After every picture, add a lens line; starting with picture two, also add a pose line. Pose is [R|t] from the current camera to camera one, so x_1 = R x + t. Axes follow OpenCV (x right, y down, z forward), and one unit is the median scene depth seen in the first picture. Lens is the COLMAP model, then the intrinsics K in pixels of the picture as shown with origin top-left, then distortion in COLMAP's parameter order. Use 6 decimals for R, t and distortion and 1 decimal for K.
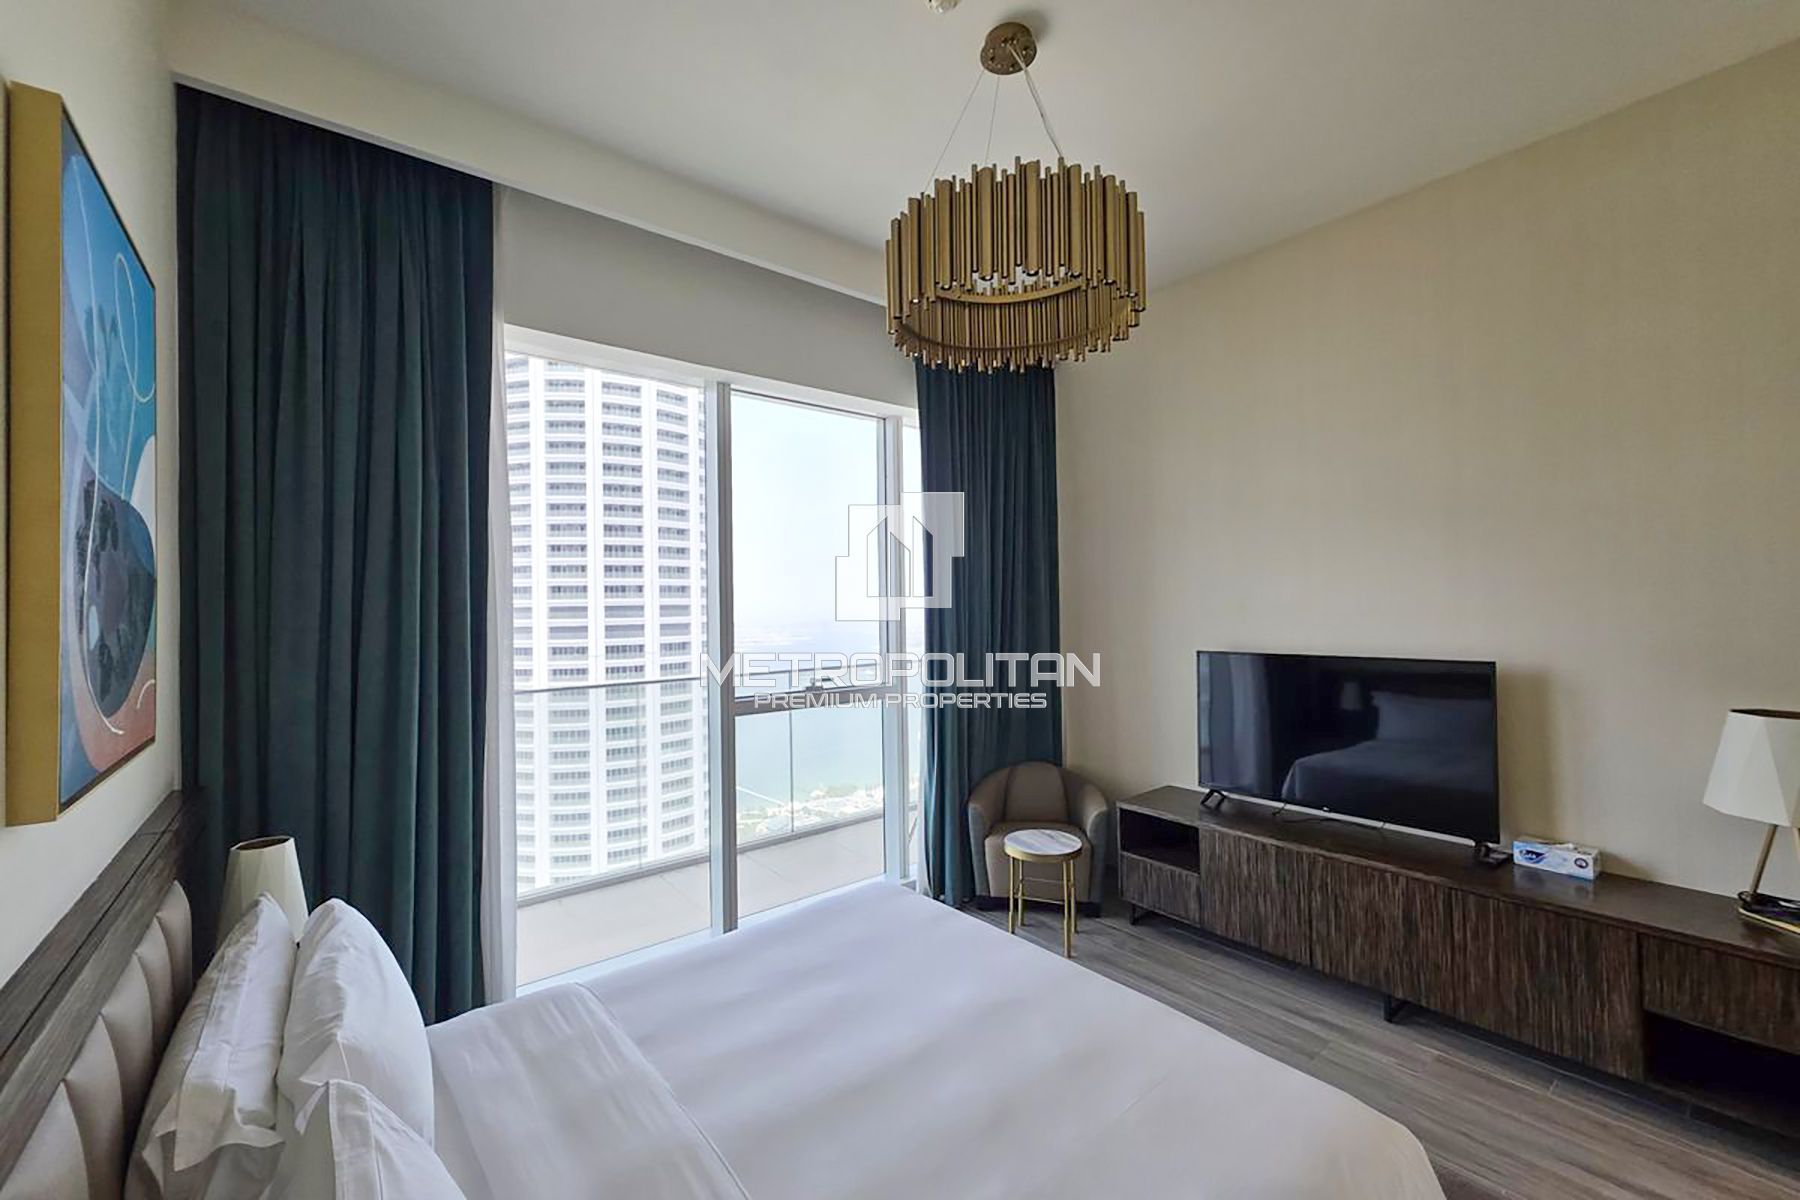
lens RADIAL K [[718.9, 0, 900.0], [0, 718.9, 600.0], [0, 0, 1]] dist [0.002698, 0.001266]
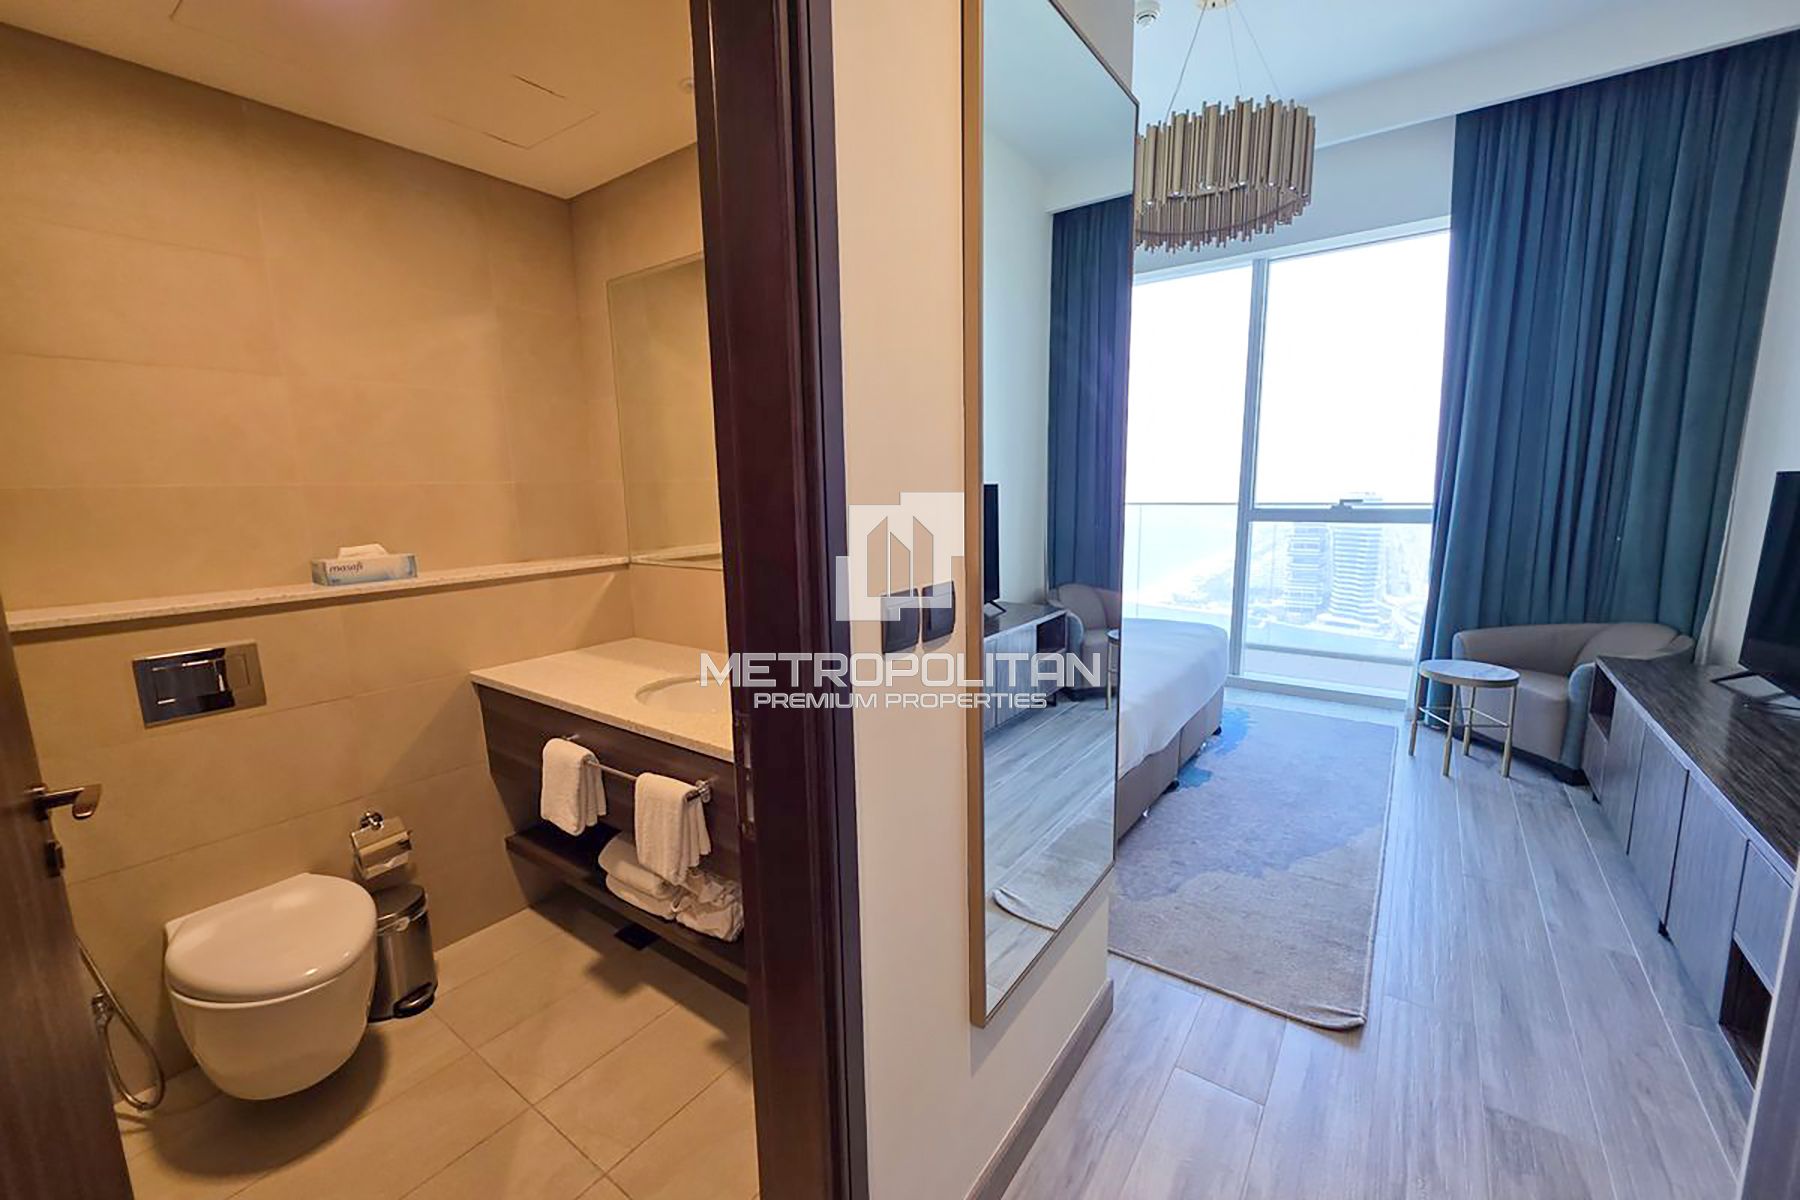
lens RADIAL K [[718.9, 0, 900.0], [0, 718.9, 600.0], [0, 0, 1]] dist [0.002698, 0.001266]
pose [[0.260812, 0.166535, -0.950917, 0.916914], [0.026326, 0.983415, 0.179447, 0.046111], [0.965031, -0.071836, 0.252102, 0.012687]]
